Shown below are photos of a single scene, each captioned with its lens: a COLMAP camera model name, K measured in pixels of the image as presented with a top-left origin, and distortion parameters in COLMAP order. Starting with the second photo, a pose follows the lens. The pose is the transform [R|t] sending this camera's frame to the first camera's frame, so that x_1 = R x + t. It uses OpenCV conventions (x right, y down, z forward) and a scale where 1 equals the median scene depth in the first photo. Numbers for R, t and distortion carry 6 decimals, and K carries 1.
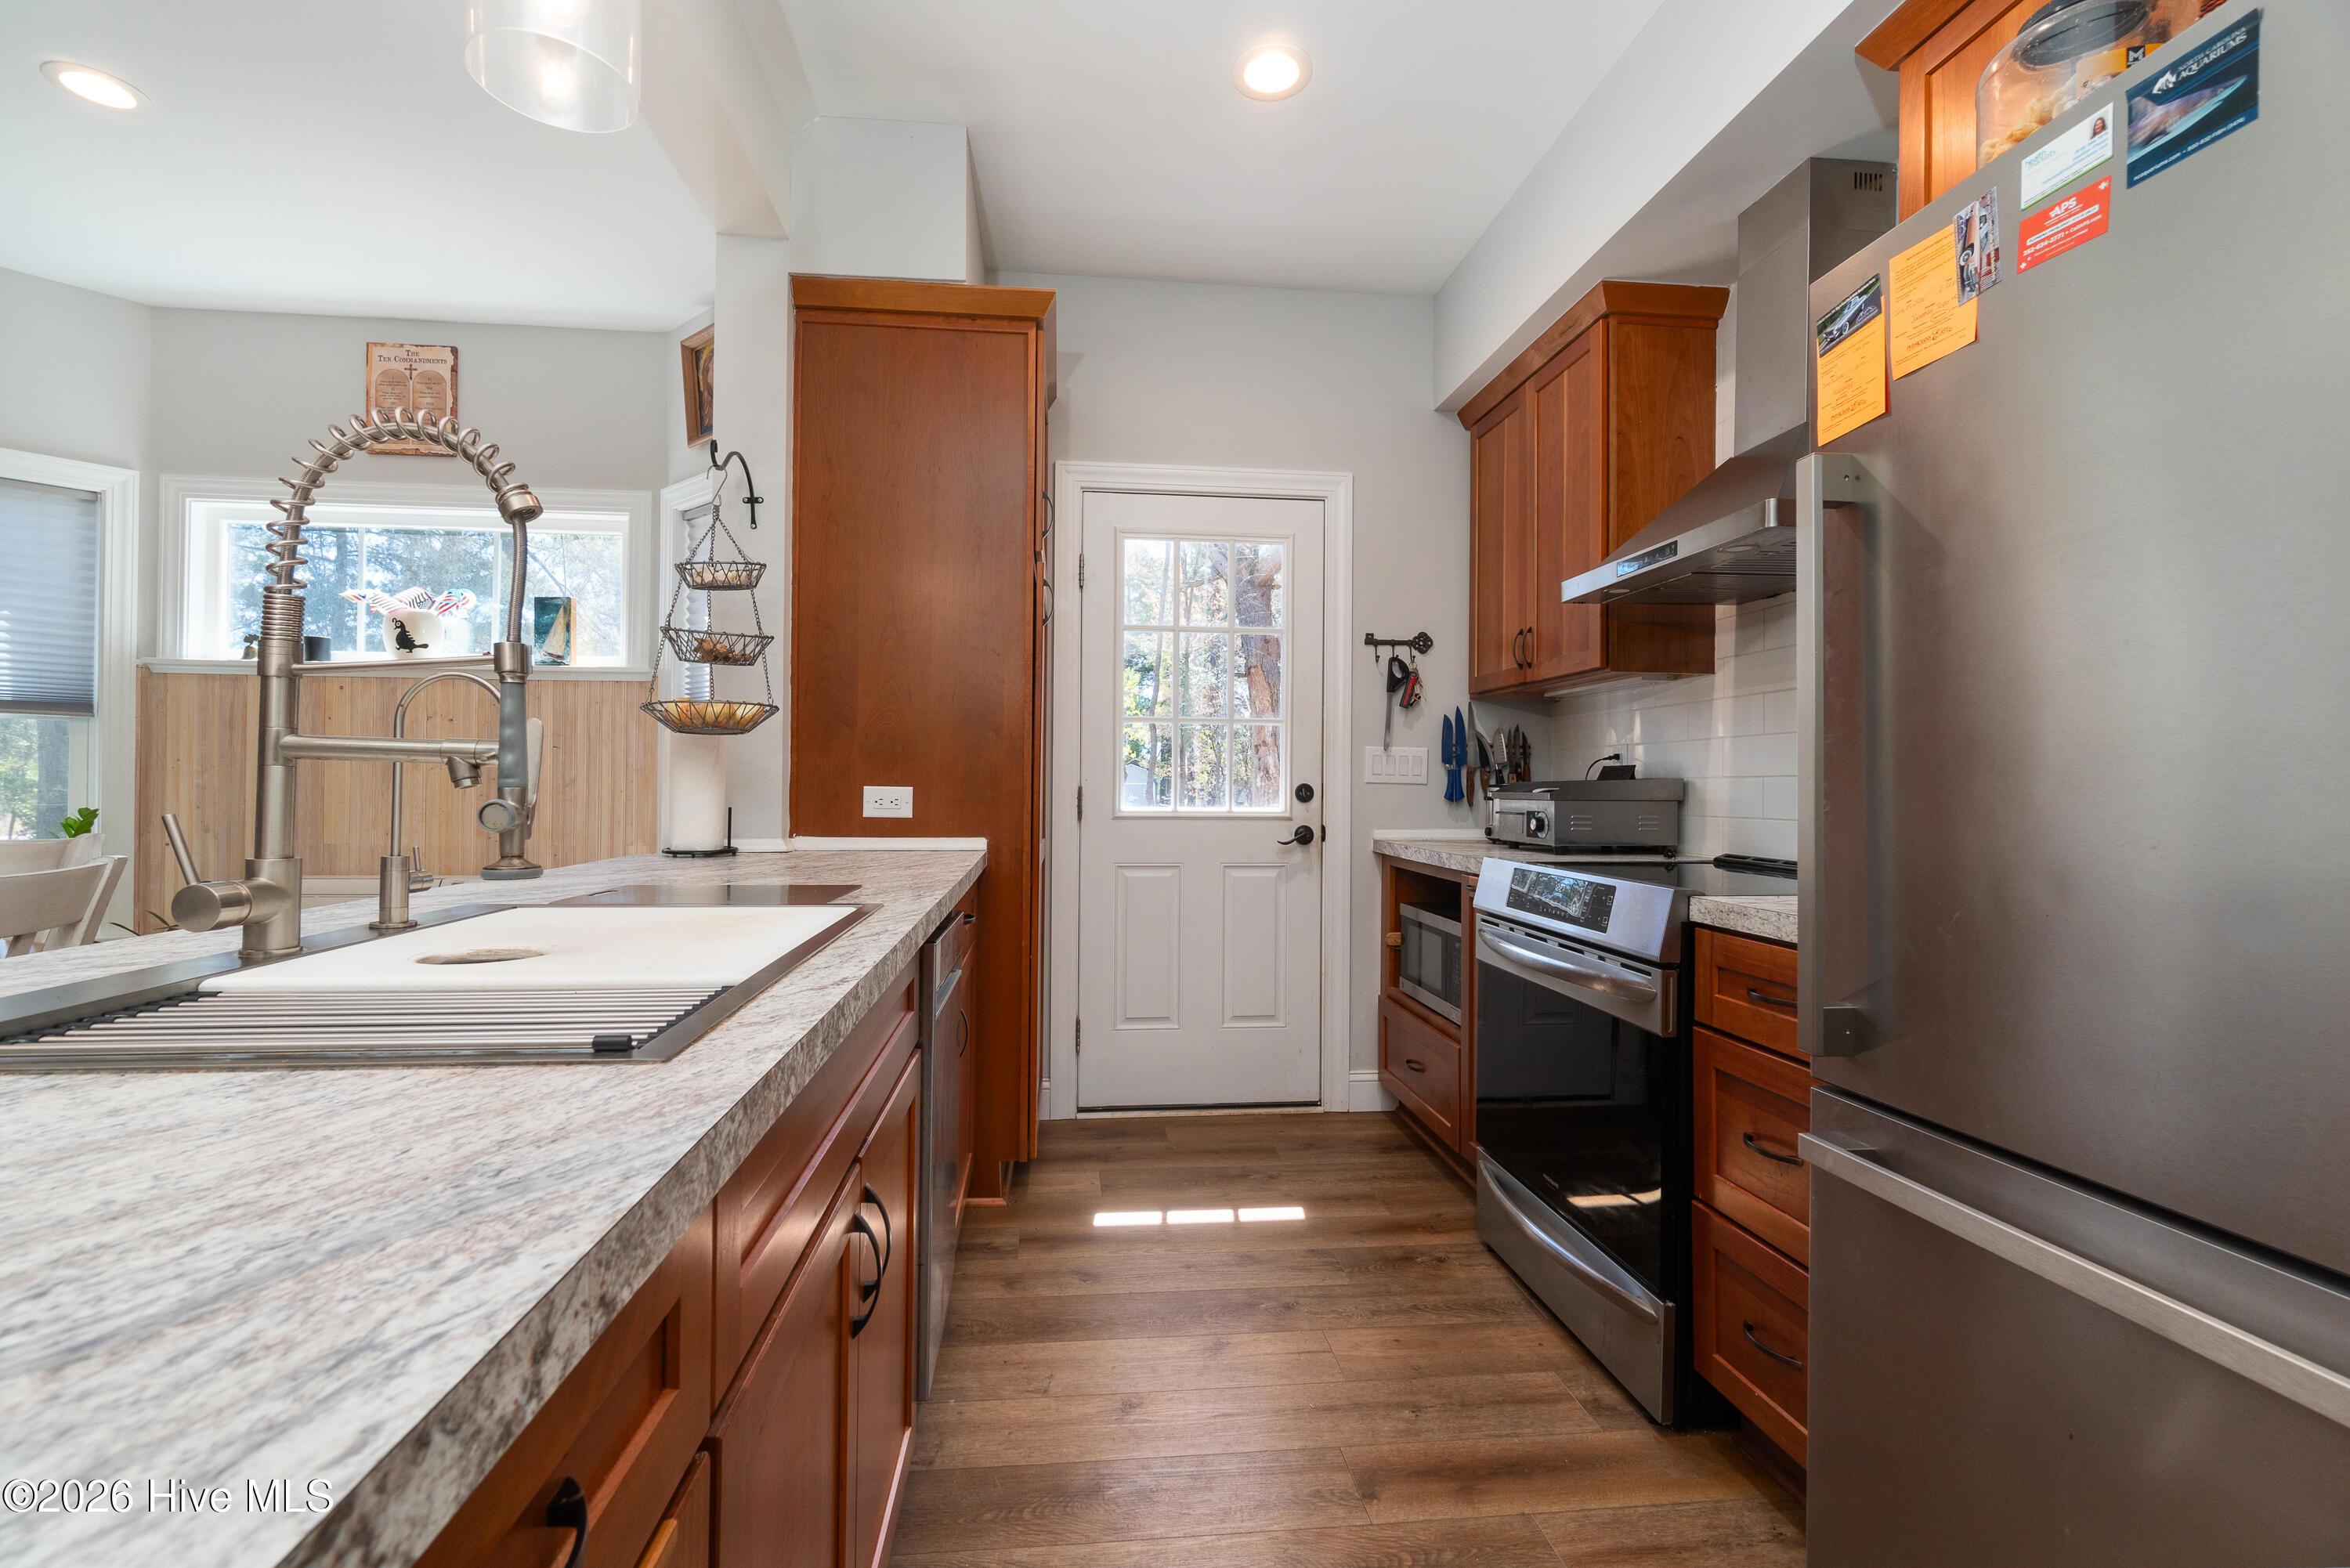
lens RADIAL K [[1023.9, 0, 1175.0], [0, 1023.9, 771.5], [0, 0, 1]] dist [-0.001476, 0.000461]
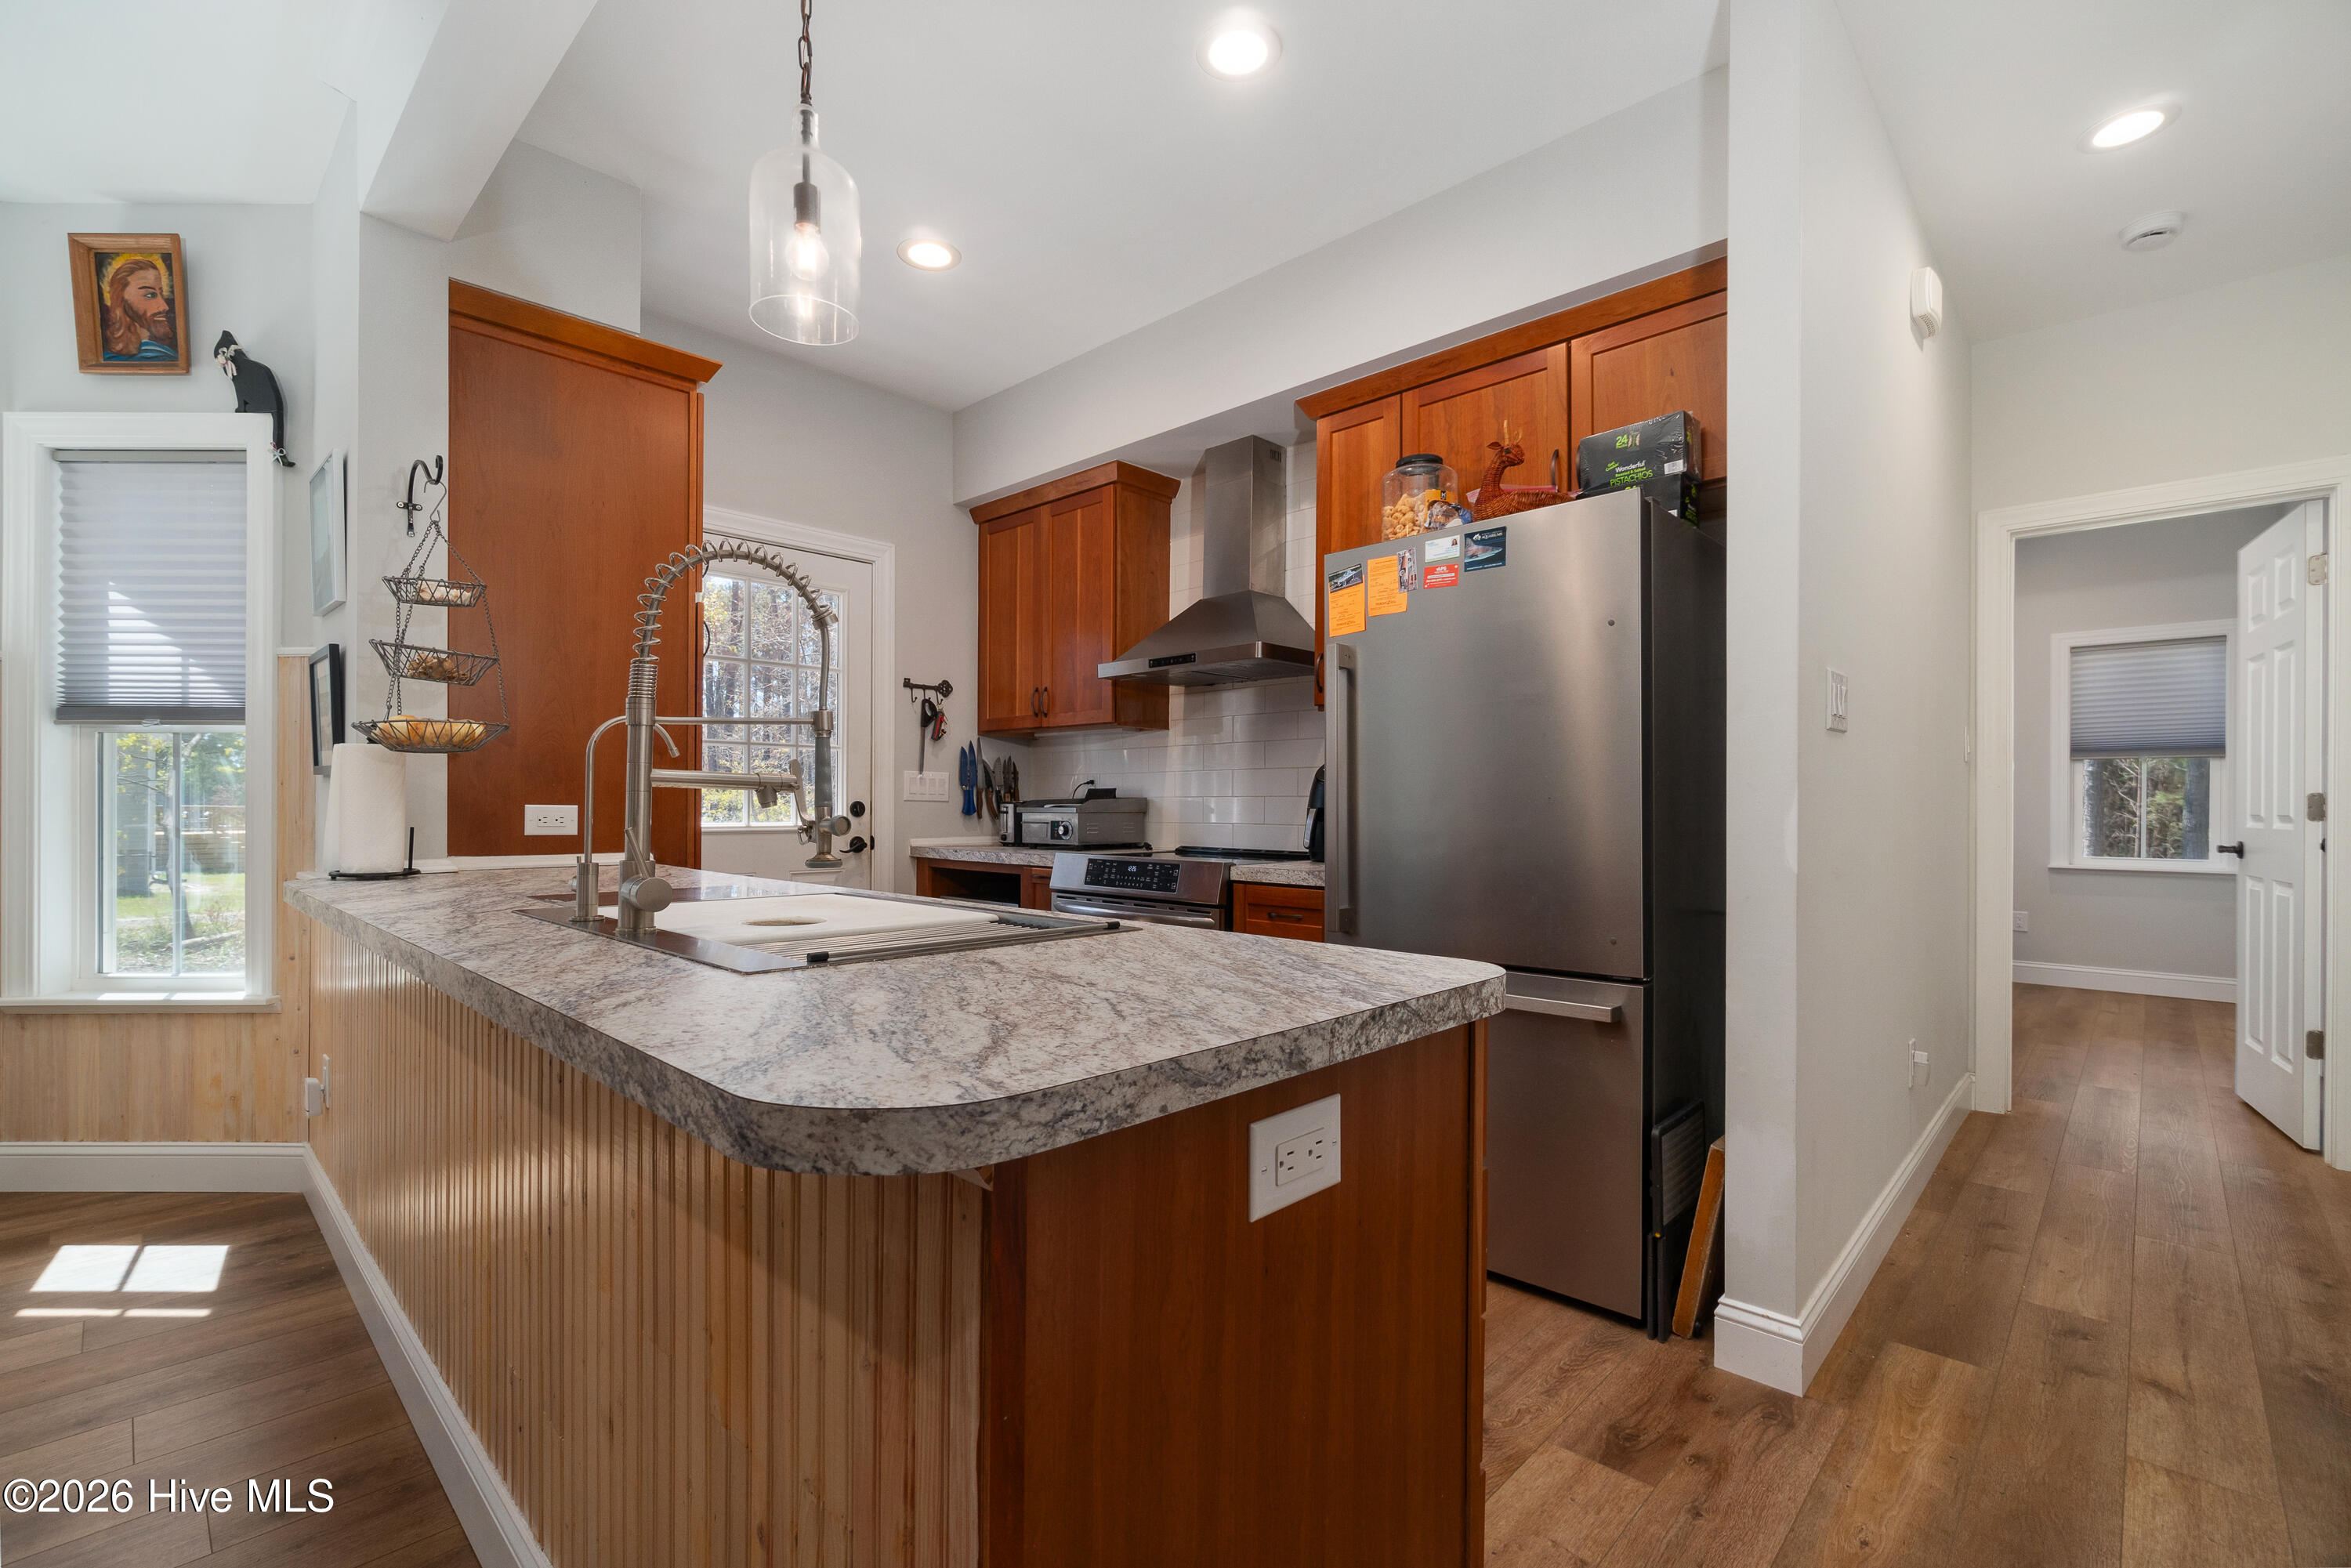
lens RADIAL K [[1024.4, 0, 1166.5], [0, 1024.4, 801.4], [0, 0, 1]] dist [-0.001476, 0.000461]
pose [[0.769725, -0.001854, 0.638373, -0.353295], [-0.006969, 0.999912, 0.011308, -0.003684], [-0.638338, -0.013153, 0.769644, -0.140762]]
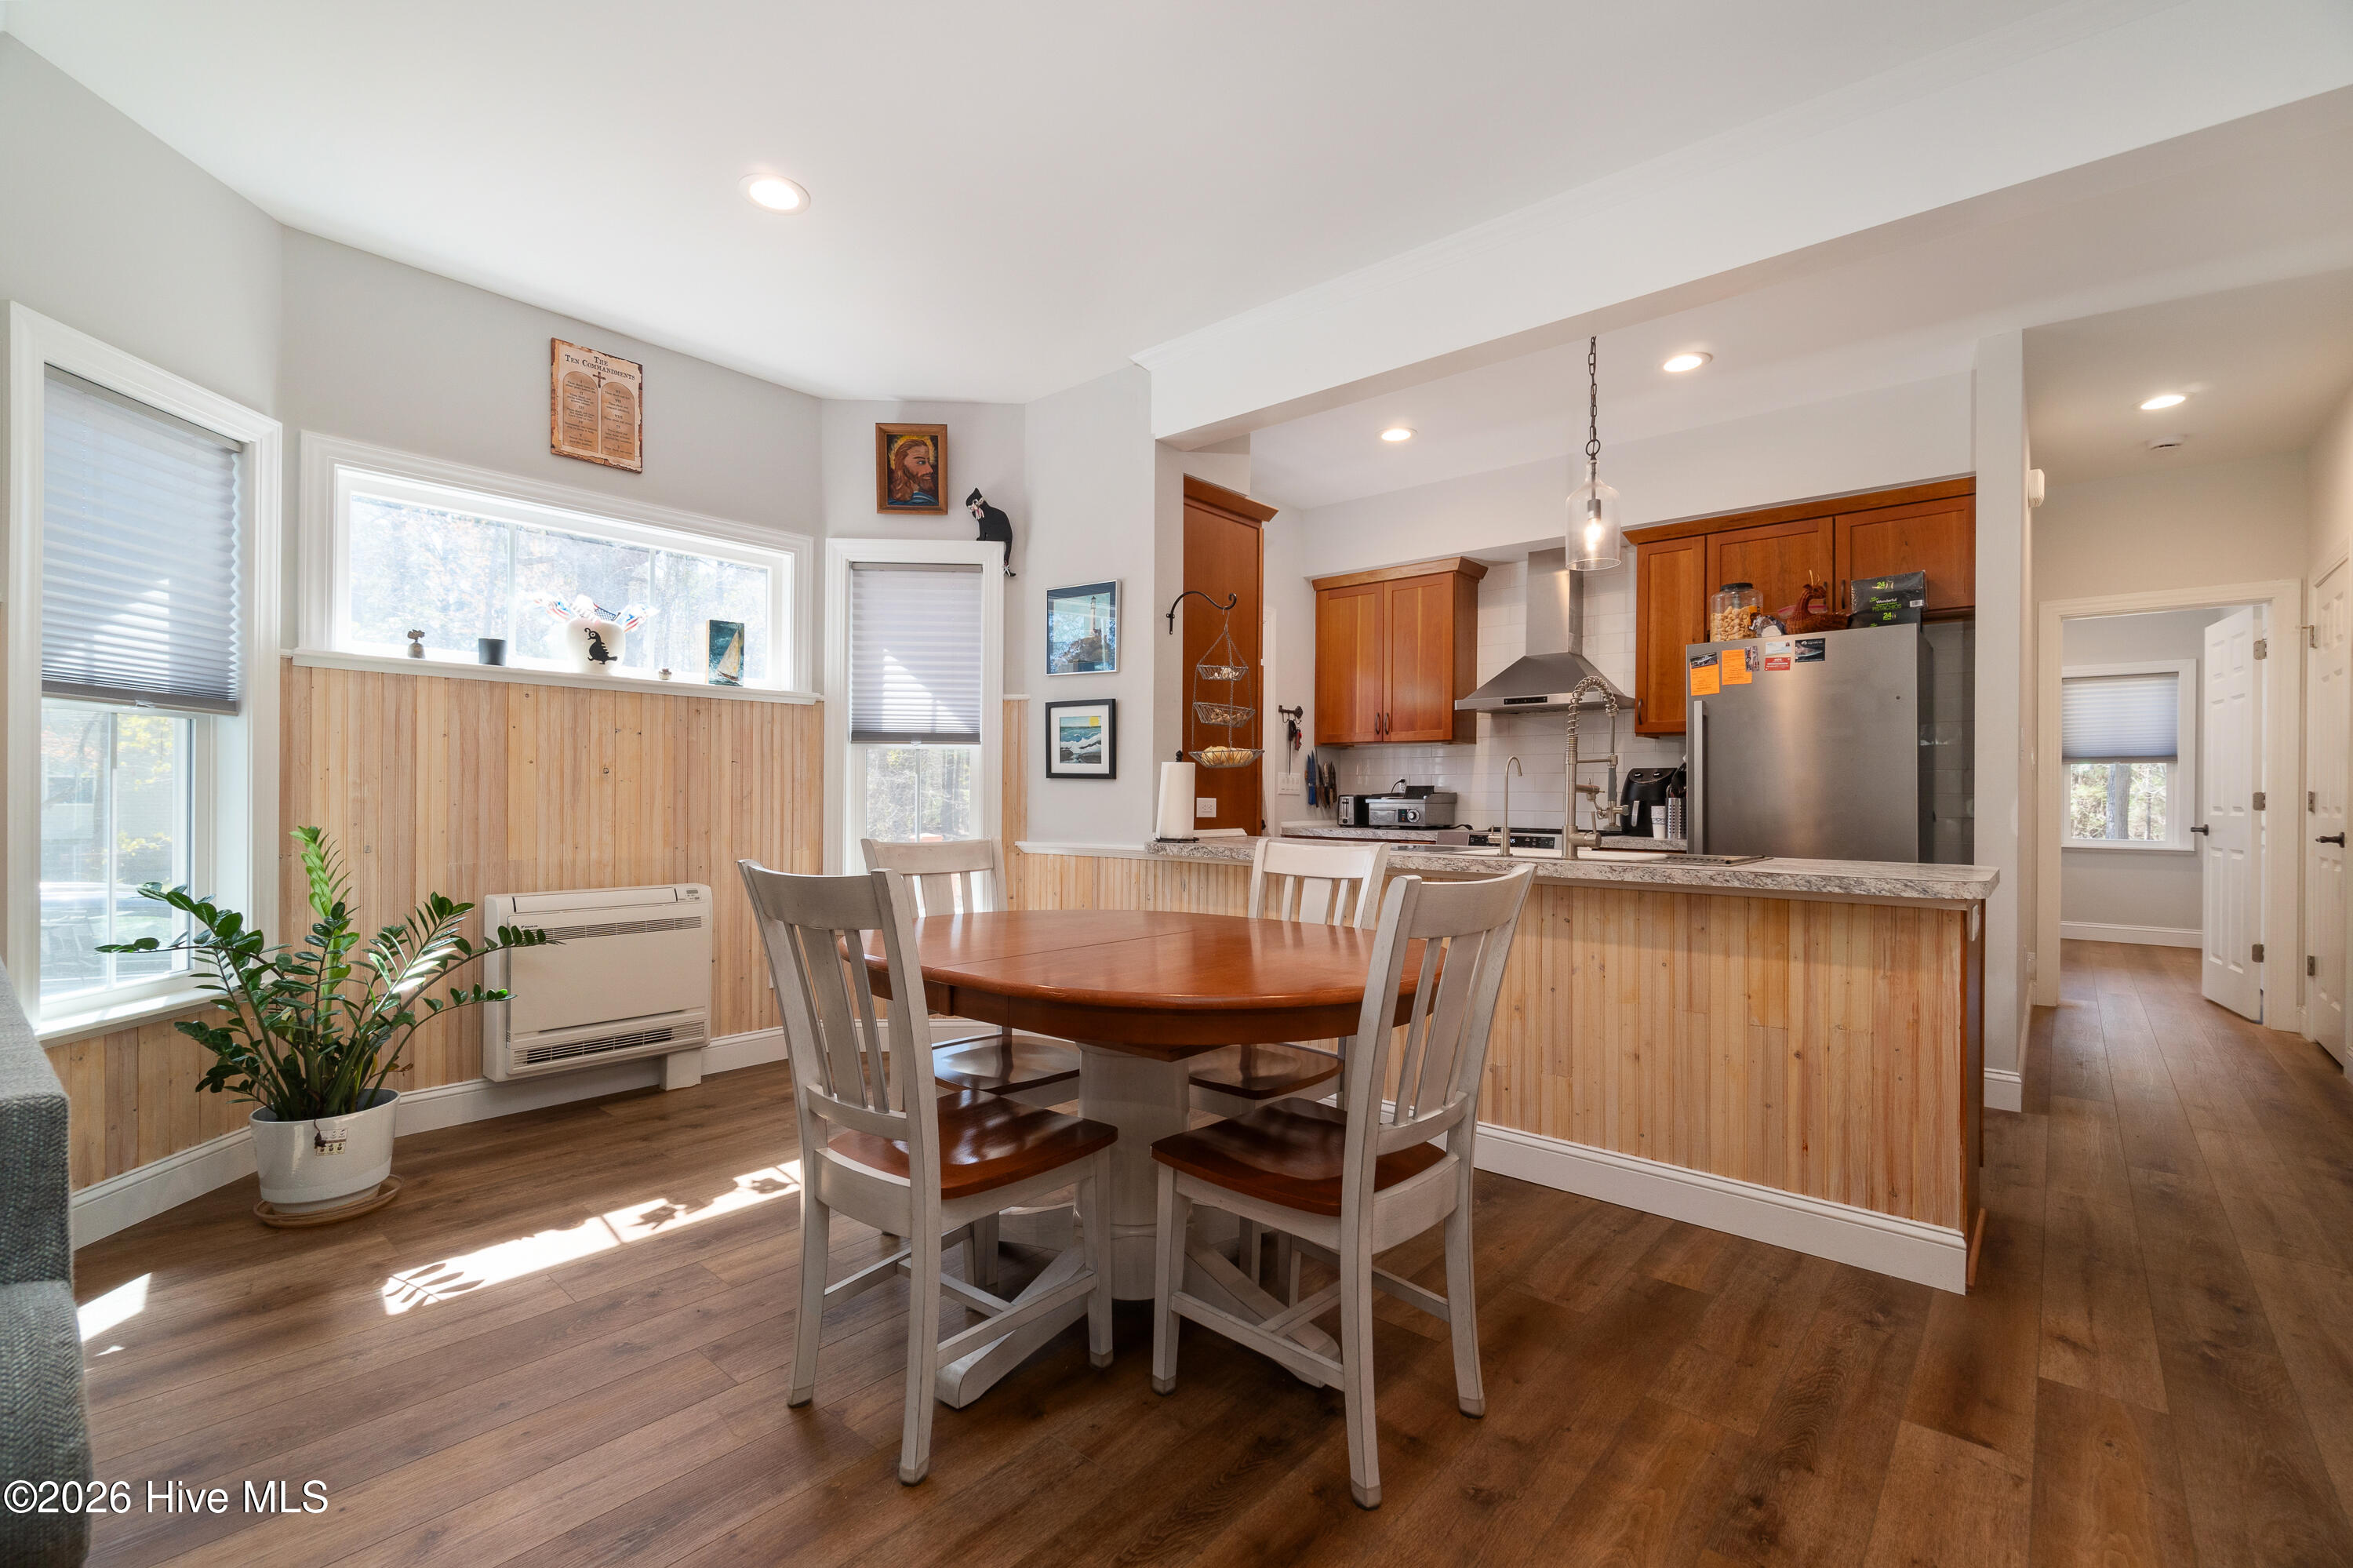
lens RADIAL K [[1025.3, 0, 1162.7], [0, 1025.3, 788.8], [0, 0, 1]] dist [-0.001476, 0.000461]
pose [[0.736559, 0.001860, 0.676370, -1.093412], [-0.010636, 0.999904, 0.008833, -0.010705], [-0.676289, -0.013700, 0.736509, -0.110149]]
